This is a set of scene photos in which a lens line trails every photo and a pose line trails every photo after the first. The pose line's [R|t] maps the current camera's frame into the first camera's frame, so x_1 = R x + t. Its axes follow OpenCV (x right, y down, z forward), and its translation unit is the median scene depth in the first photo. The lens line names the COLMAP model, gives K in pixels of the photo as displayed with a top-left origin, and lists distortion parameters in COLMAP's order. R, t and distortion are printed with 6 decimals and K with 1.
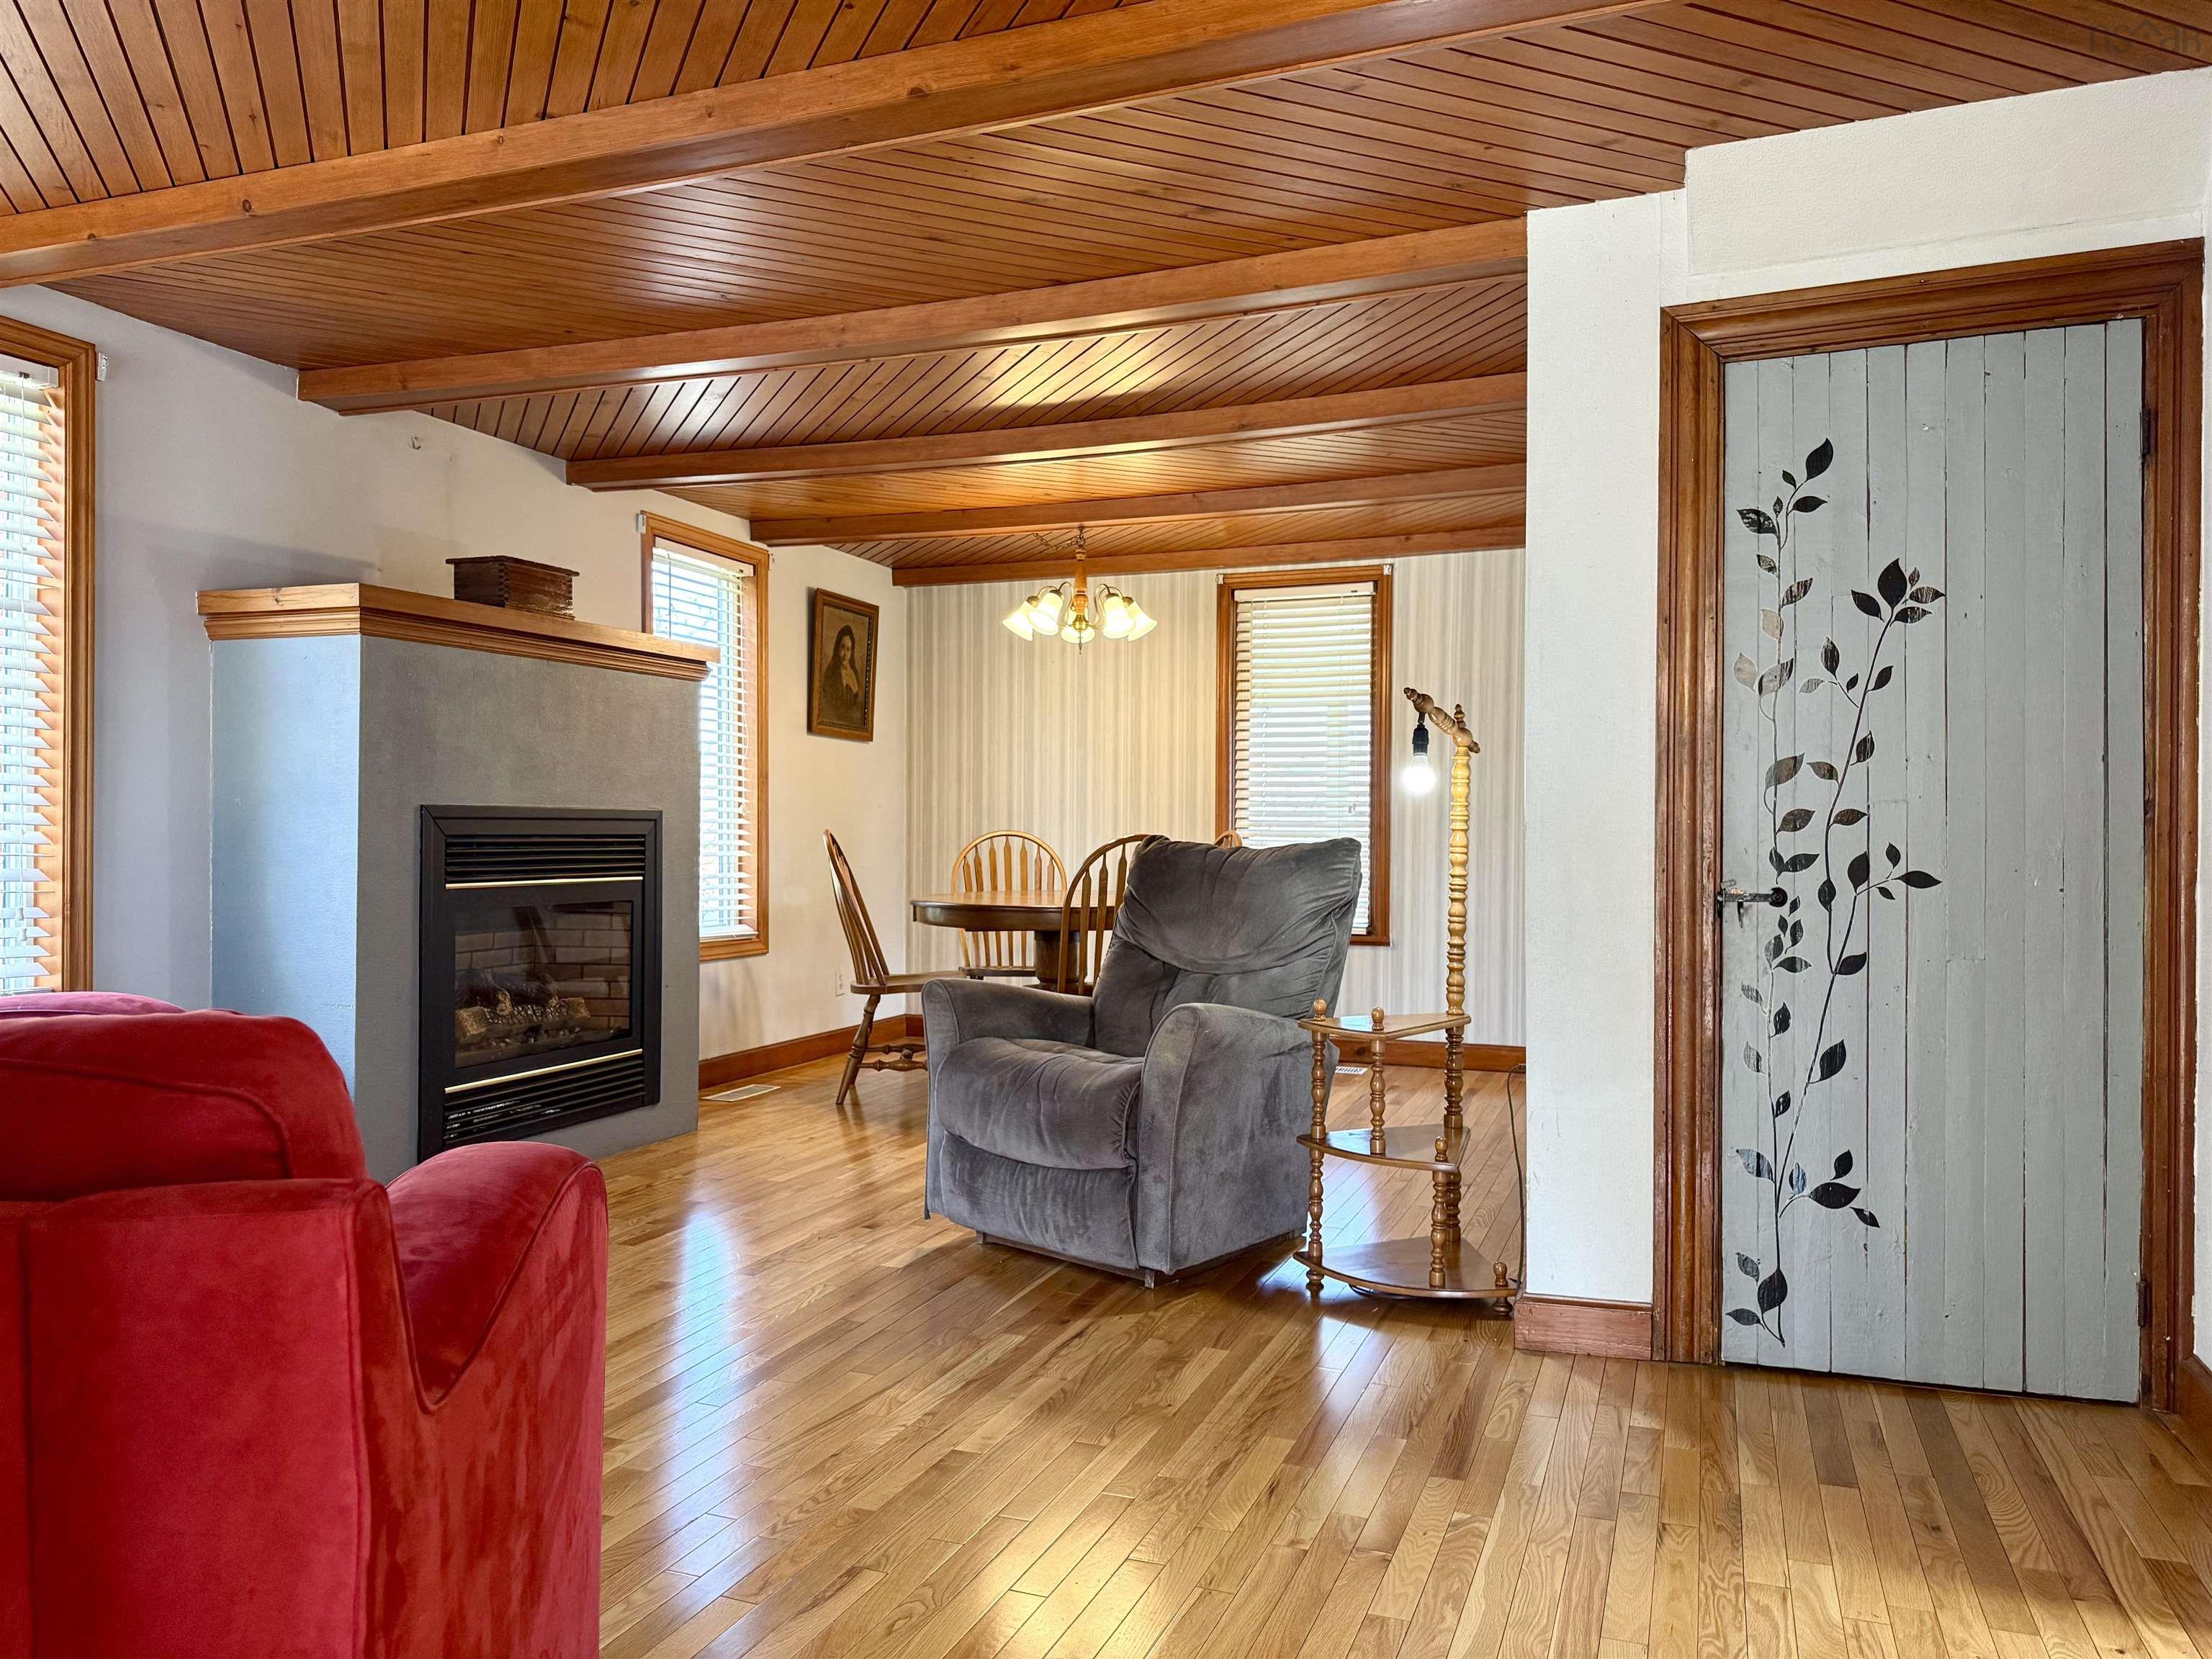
lens RADIAL K [[1589.6, 0, 1106.0], [0, 1589.6, 829.5], [0, 0, 1]] dist [0.042553, -0.005006]
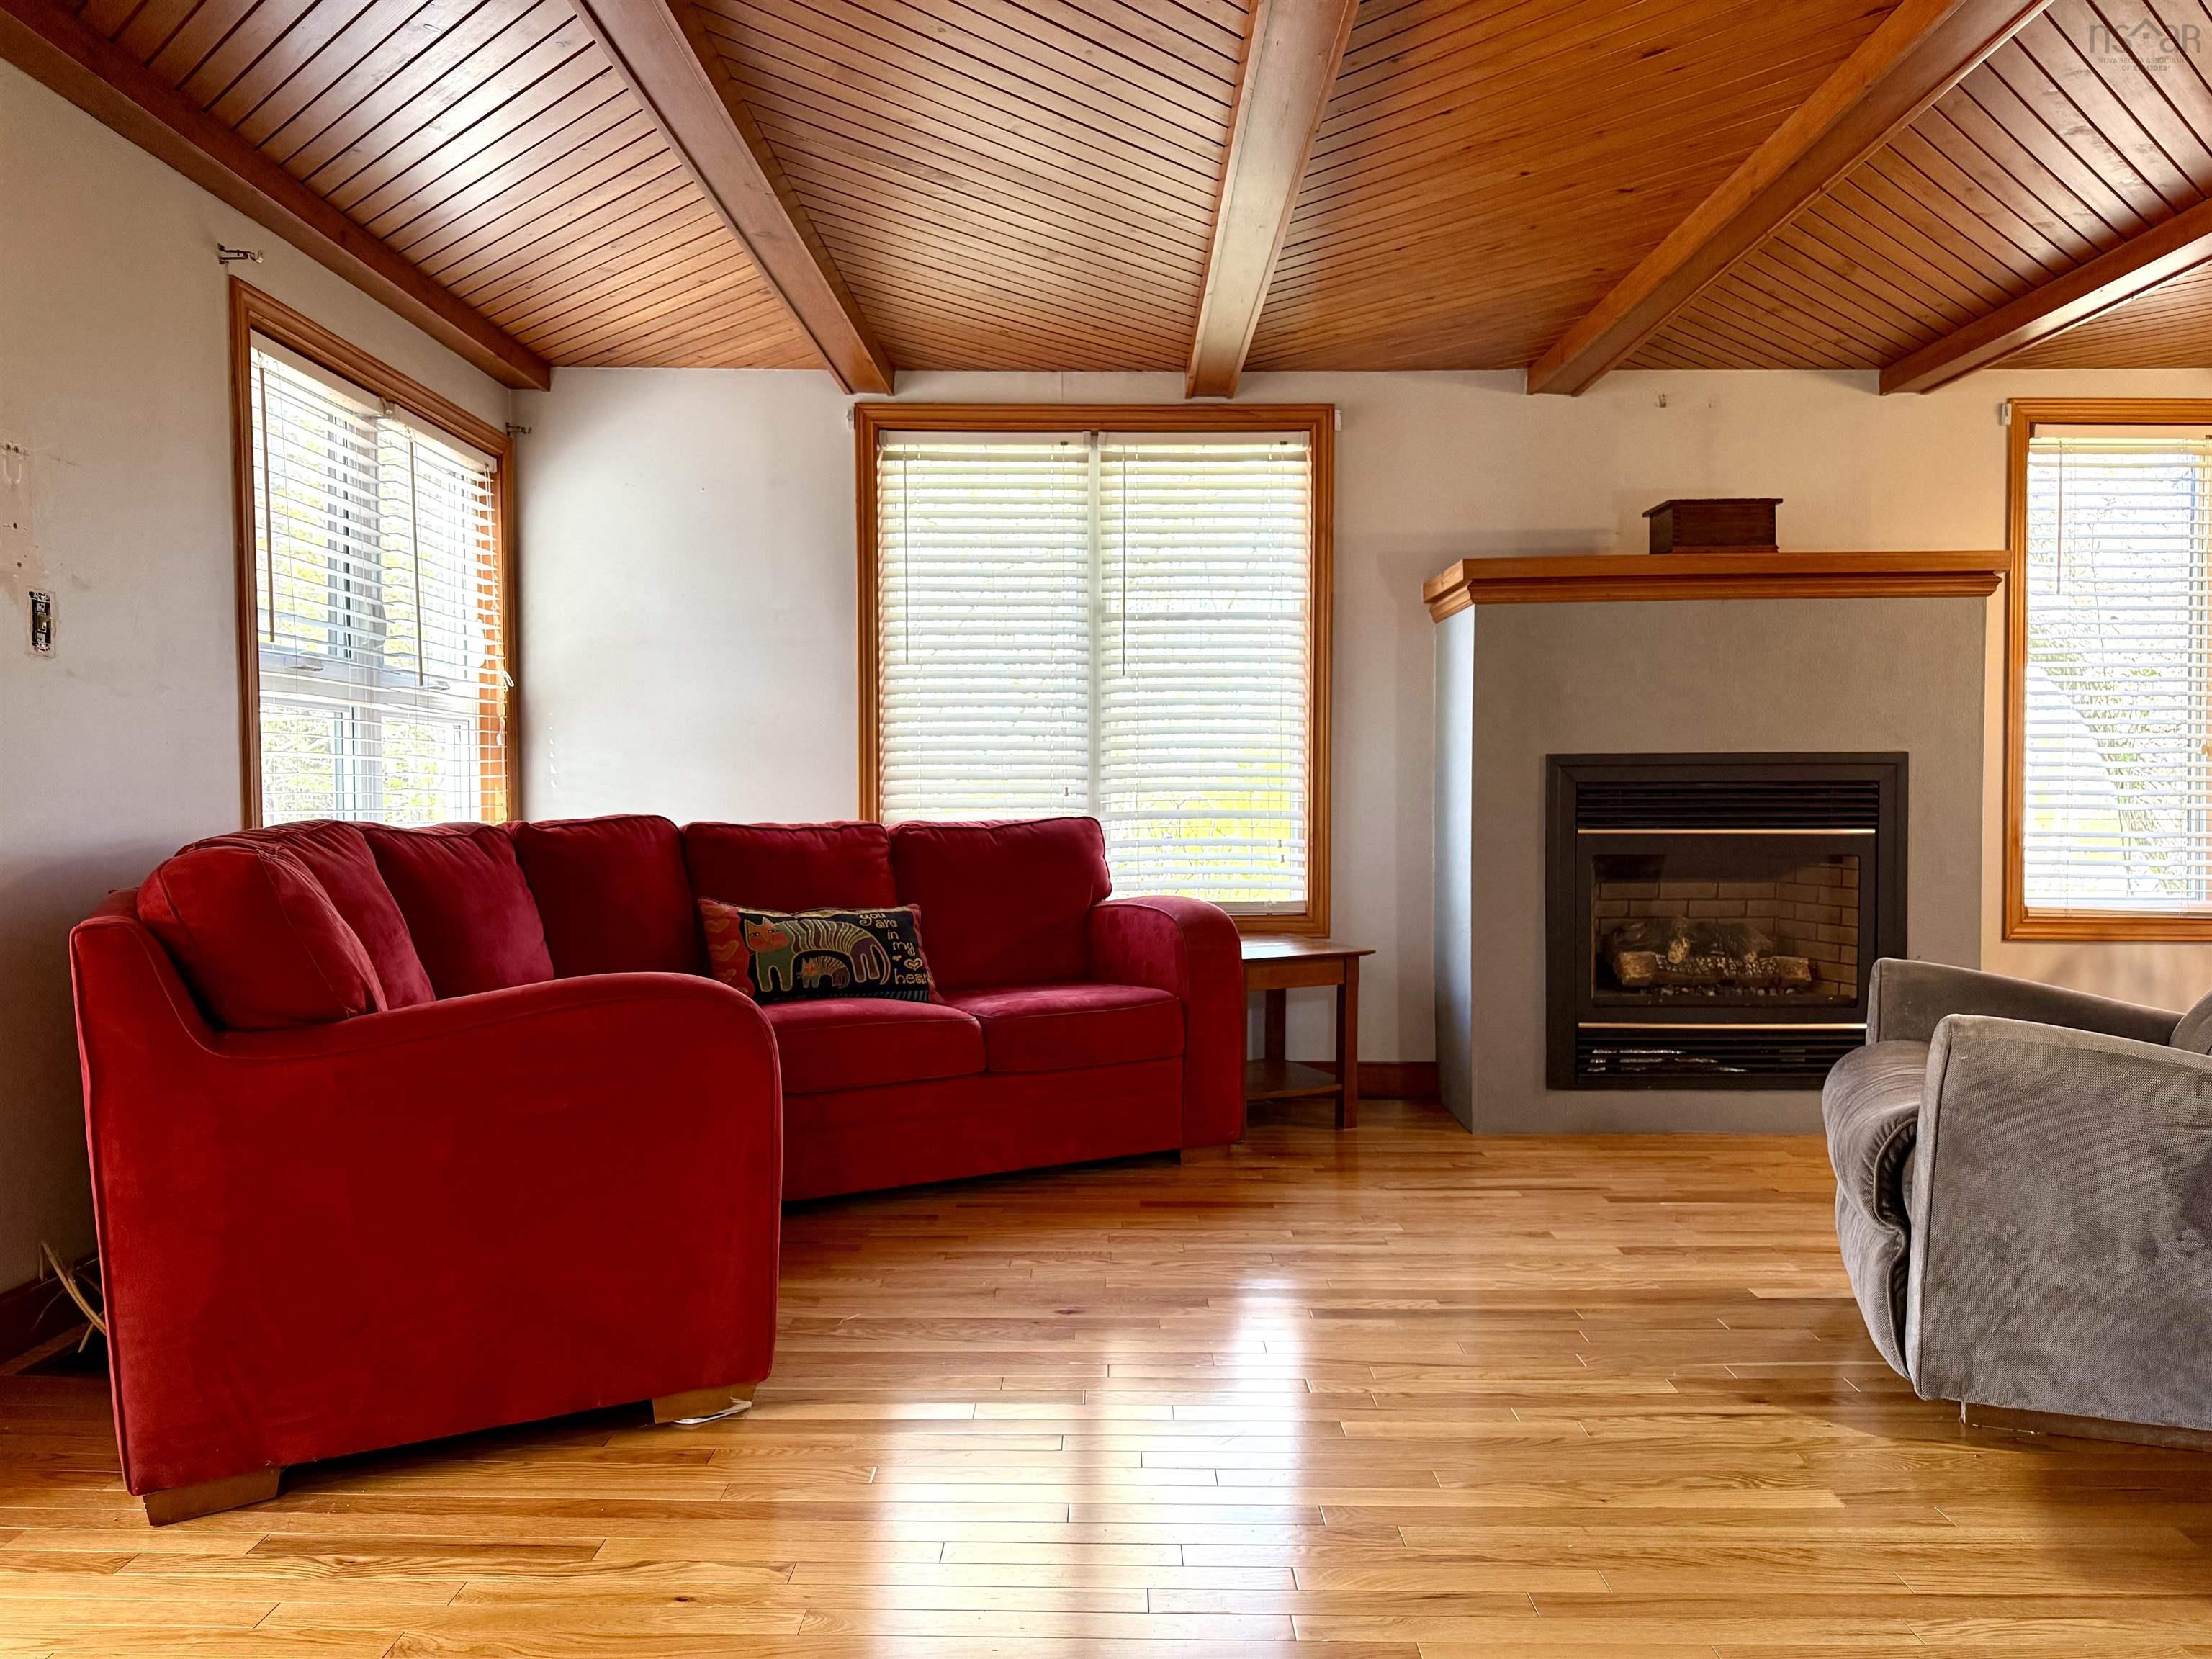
lens RADIAL K [[1589.6, 0, 1106.0], [0, 1589.6, 829.5], [0, 0, 1]] dist [0.042553, -0.005006]
pose [[0.358565, 0.017320, -0.933344, 0.857857], [0.004881, 0.999779, 0.020428, 0.021578], [0.933492, -0.011880, 0.358402, 0.631340]]
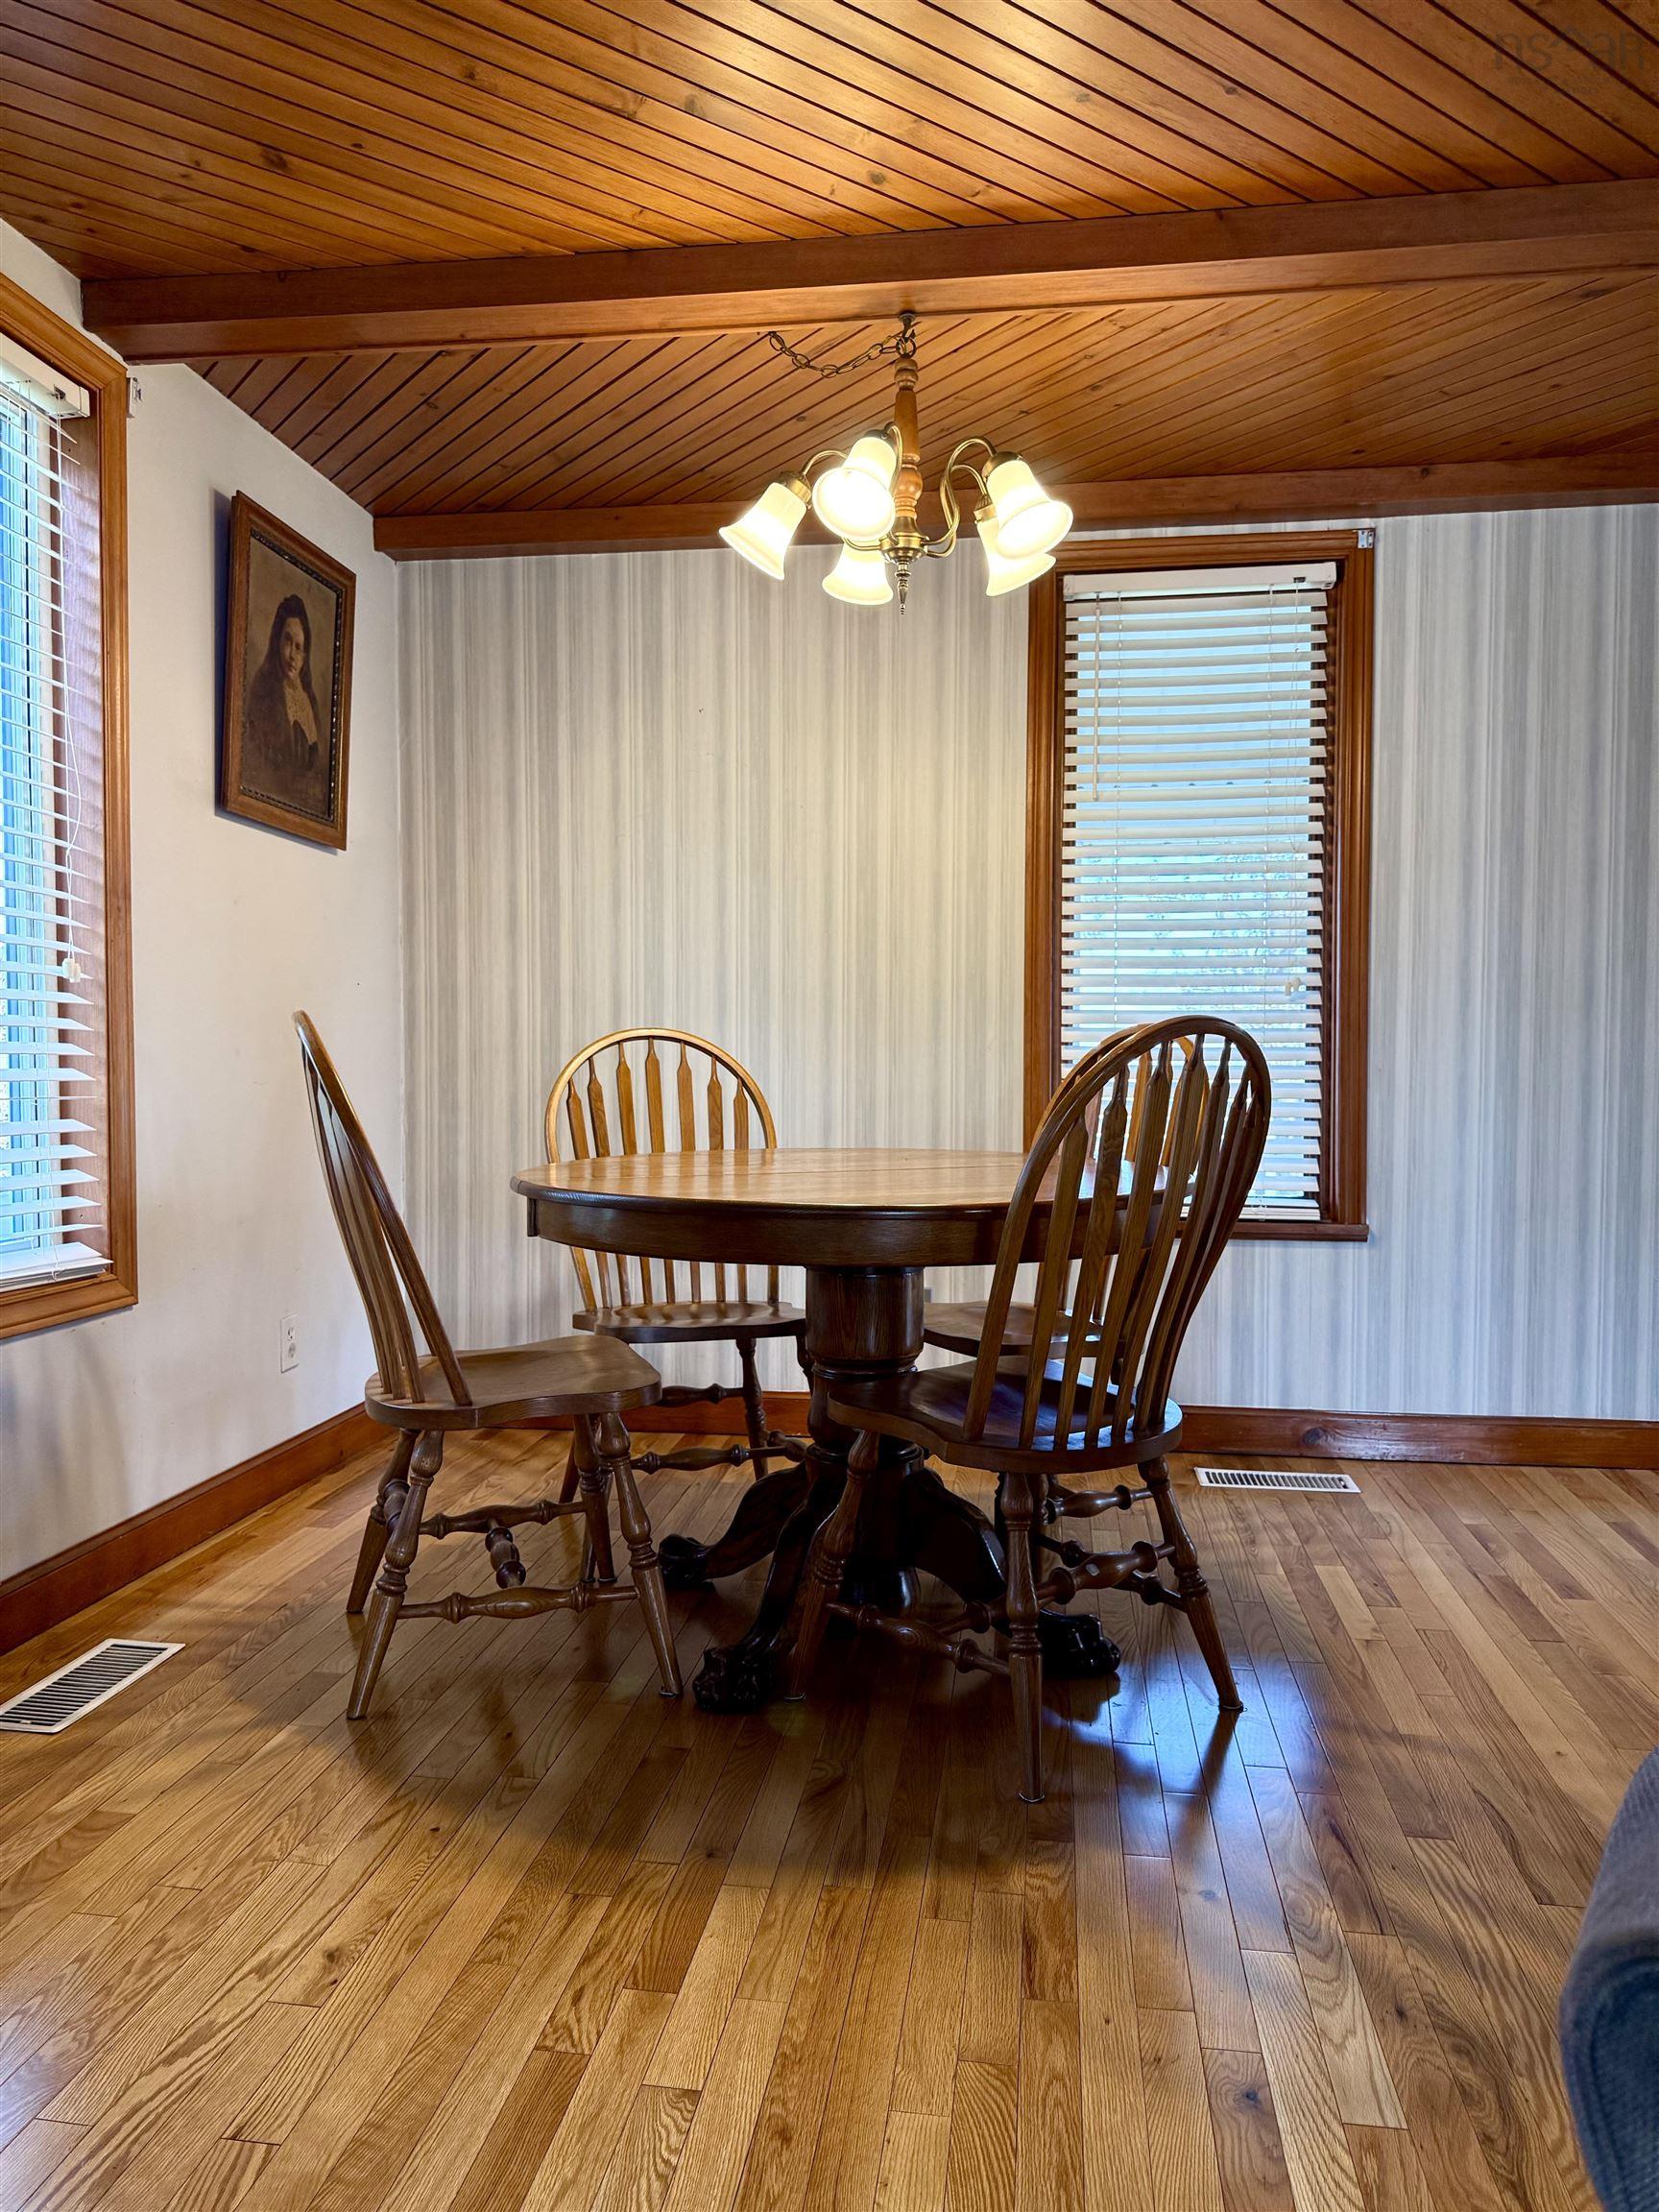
lens RADIAL K [[1595.8, 0, 829.5], [0, 1595.8, 1106.0], [0, 0, 1]] dist [0.050246, -0.094256]
pose [[0.973035, -0.009195, 0.230474, -0.119618], [0.002659, 0.999586, 0.028657, 0.010707], [-0.230642, -0.027272, 0.972656, 0.494510]]
